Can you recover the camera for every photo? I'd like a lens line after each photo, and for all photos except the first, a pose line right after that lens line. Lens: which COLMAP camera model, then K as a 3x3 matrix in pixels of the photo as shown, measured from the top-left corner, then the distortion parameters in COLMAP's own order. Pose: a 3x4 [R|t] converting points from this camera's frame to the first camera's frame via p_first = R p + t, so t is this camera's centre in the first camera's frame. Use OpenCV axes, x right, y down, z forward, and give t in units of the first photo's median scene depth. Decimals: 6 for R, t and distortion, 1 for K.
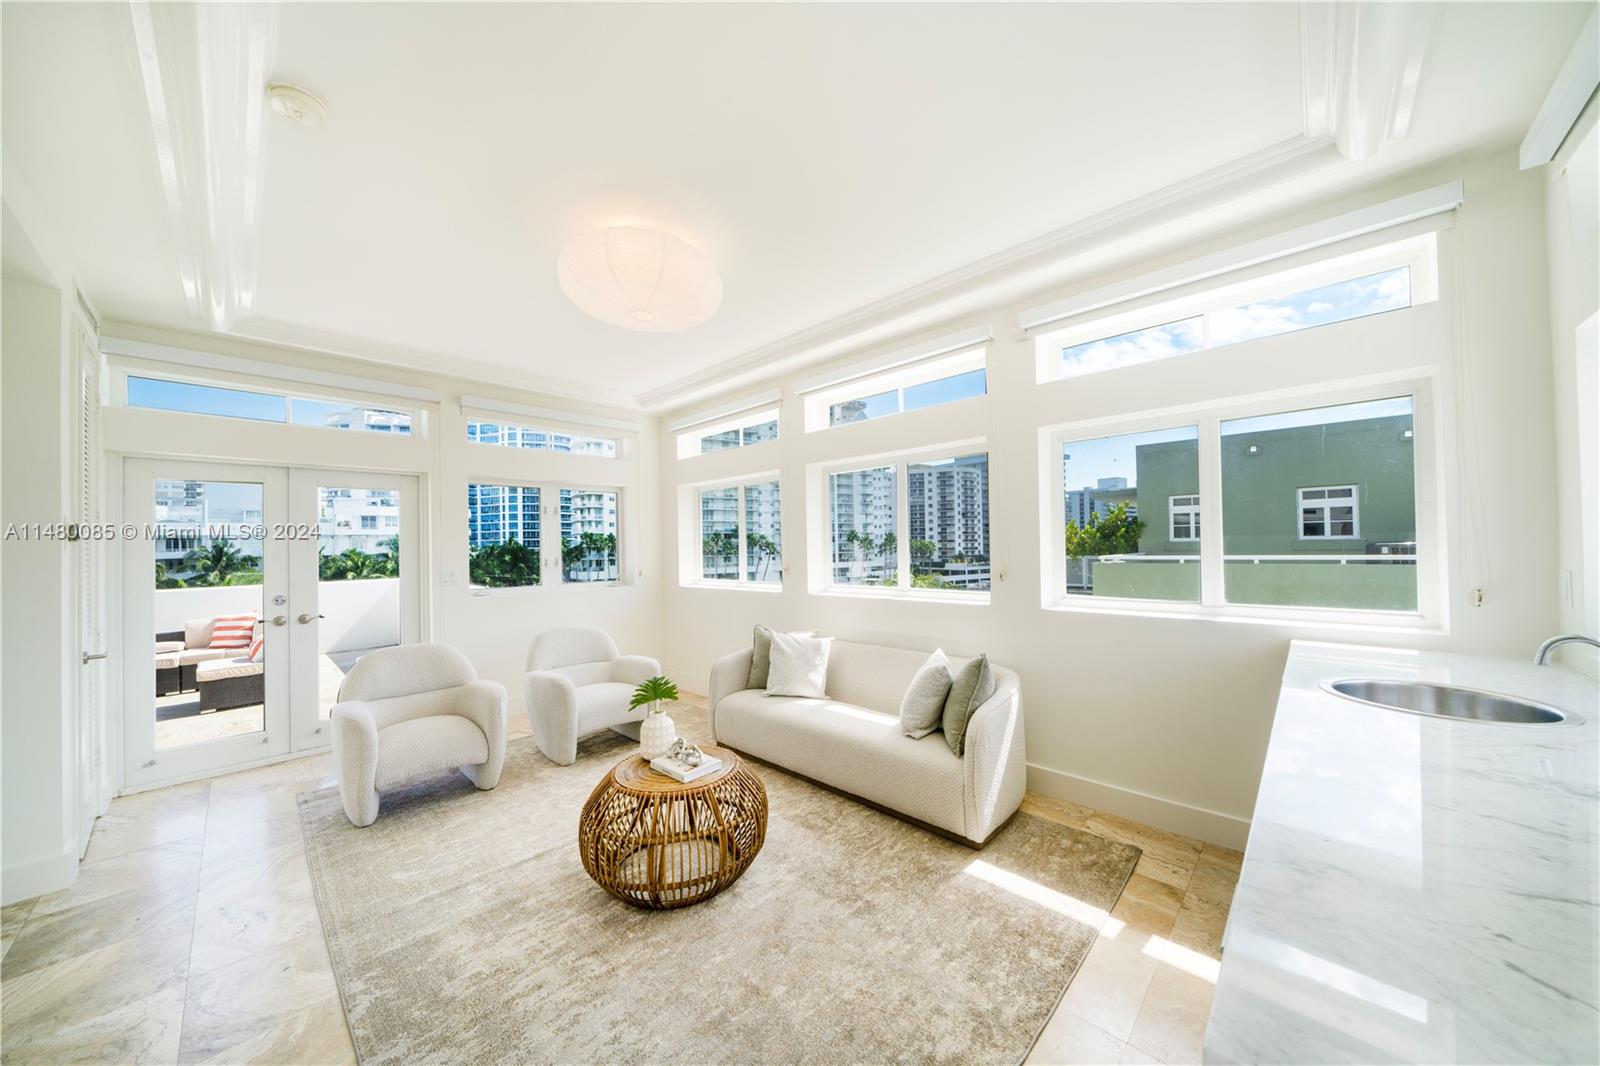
lens RADIAL K [[547.7, 0, 797.2], [0, 547.7, 534.5], [0, 0, 1]] dist [-0.002271, 0.000032]
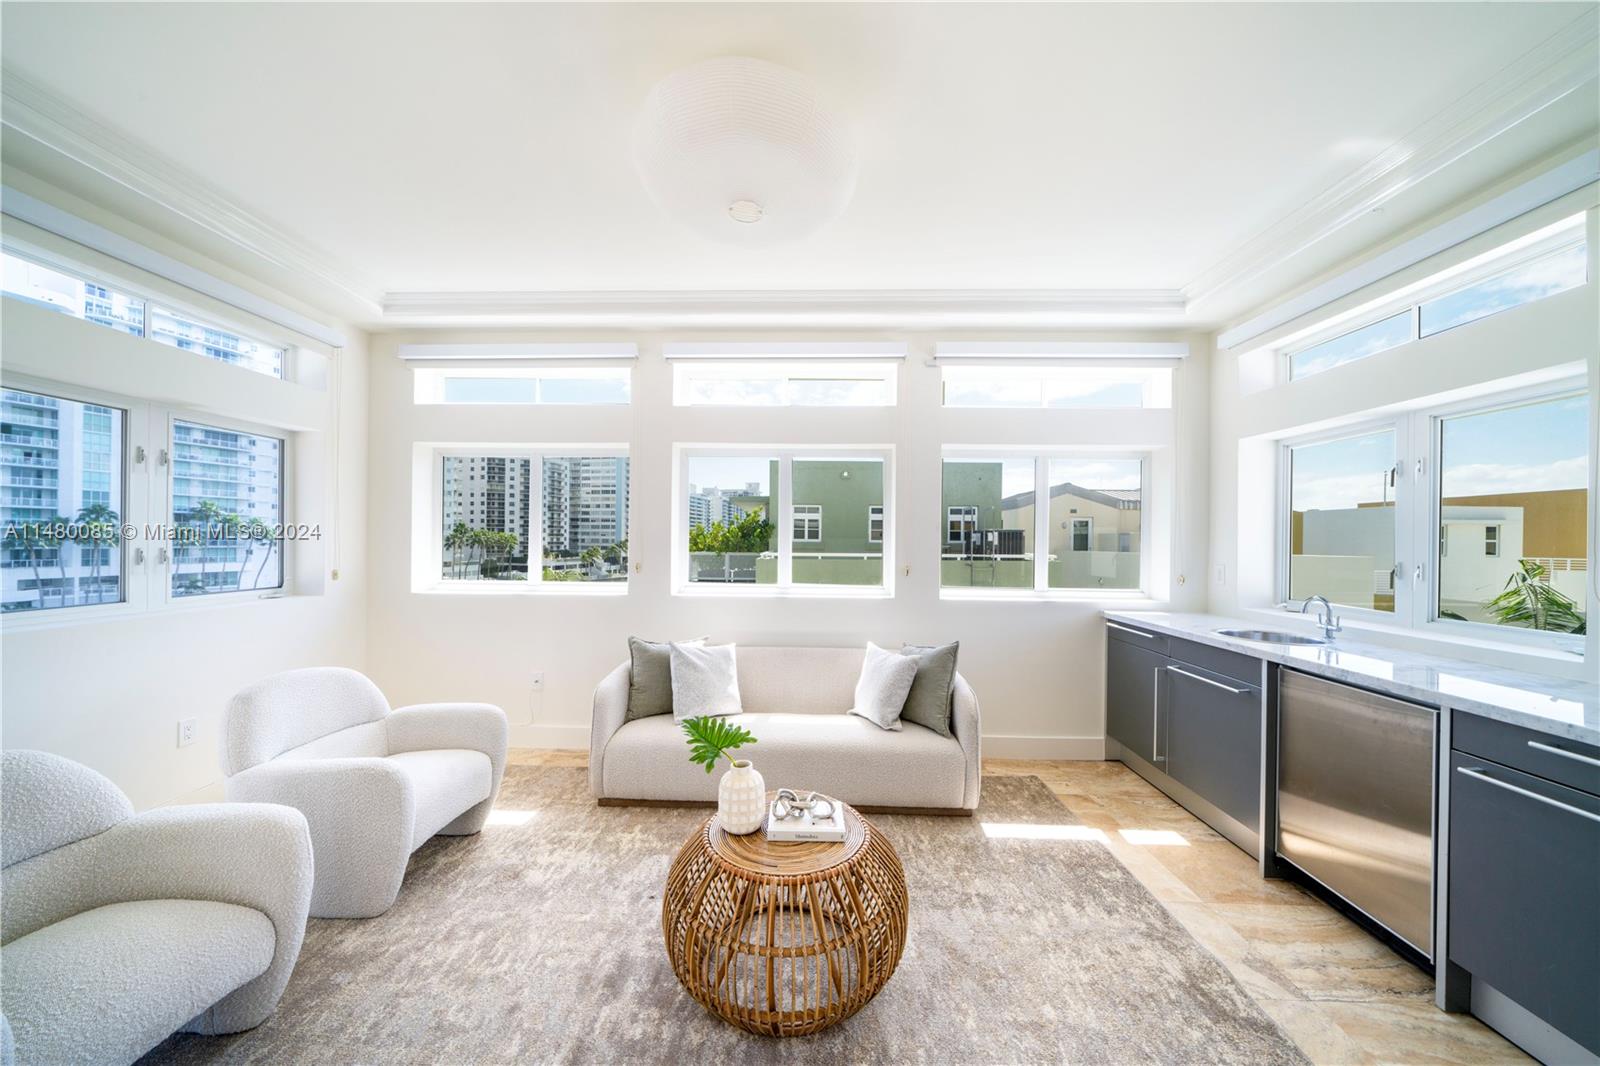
lens RADIAL K [[547.7, 0, 797.2], [0, 547.7, 534.5], [0, 0, 1]] dist [-0.002271, 0.000032]
pose [[0.742298, 0.030338, 0.669383, -0.288734], [-0.035828, 0.999342, -0.005561, 0.008227], [-0.669111, -0.019855, 0.742897, 0.171987]]
